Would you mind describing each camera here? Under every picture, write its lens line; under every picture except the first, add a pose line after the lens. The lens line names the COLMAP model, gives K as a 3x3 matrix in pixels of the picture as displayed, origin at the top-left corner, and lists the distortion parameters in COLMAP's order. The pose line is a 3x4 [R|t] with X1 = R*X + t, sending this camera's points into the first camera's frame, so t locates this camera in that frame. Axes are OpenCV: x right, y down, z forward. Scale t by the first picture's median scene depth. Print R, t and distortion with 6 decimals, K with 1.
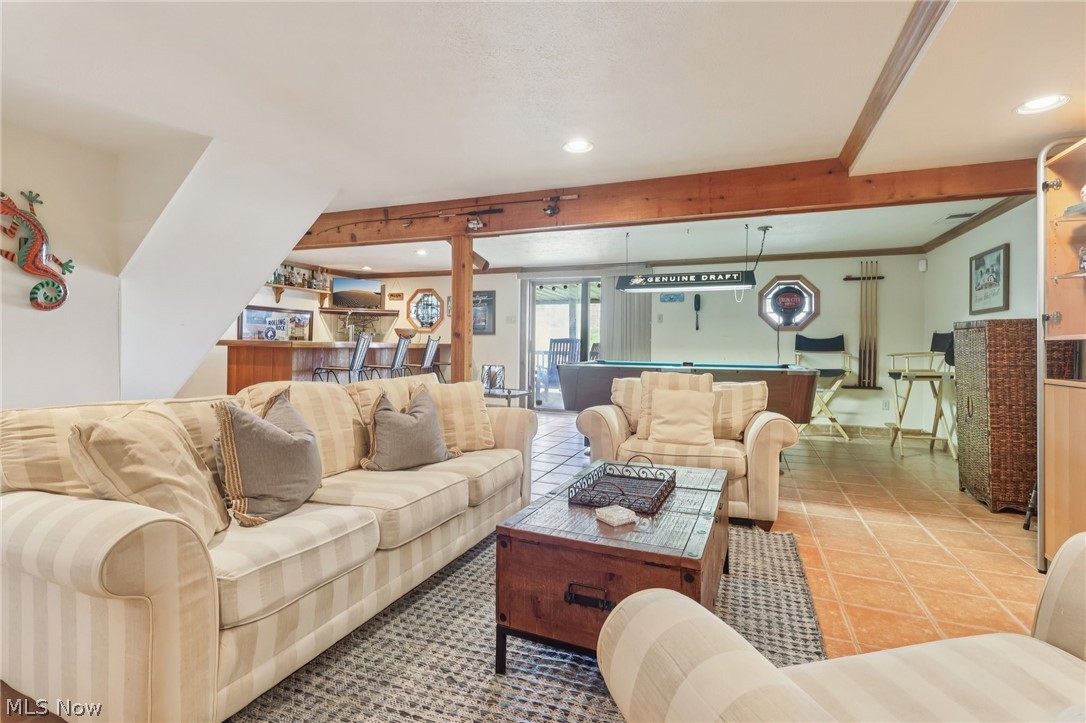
lens RADIAL K [[504.5, 0, 542.3], [0, 504.5, 356.3], [0, 0, 1]] dist [-0.004258, -0.000347]
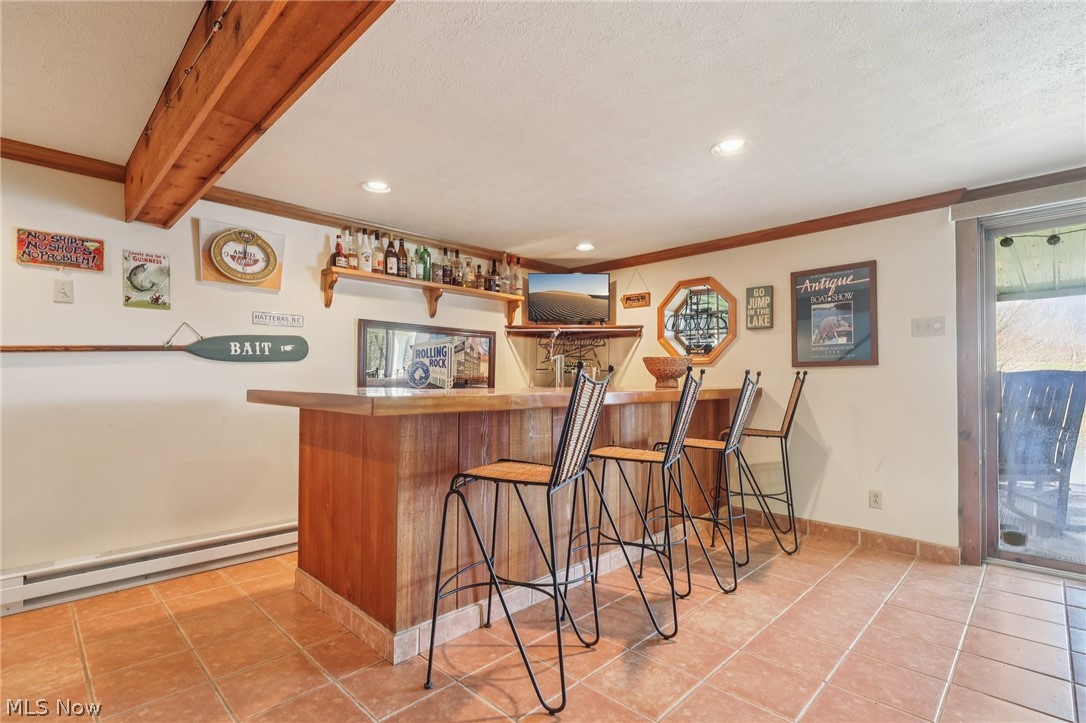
lens RADIAL K [[513.5, 0, 539.2], [0, 513.5, 345.7], [0, 0, 1]] dist [0.002252, 0.001006]
pose [[0.919028, -0.042254, -0.391922, -0.182371], [0.004955, 0.995398, -0.095696, -0.019228], [0.394162, 0.086006, 0.915008, 0.487632]]
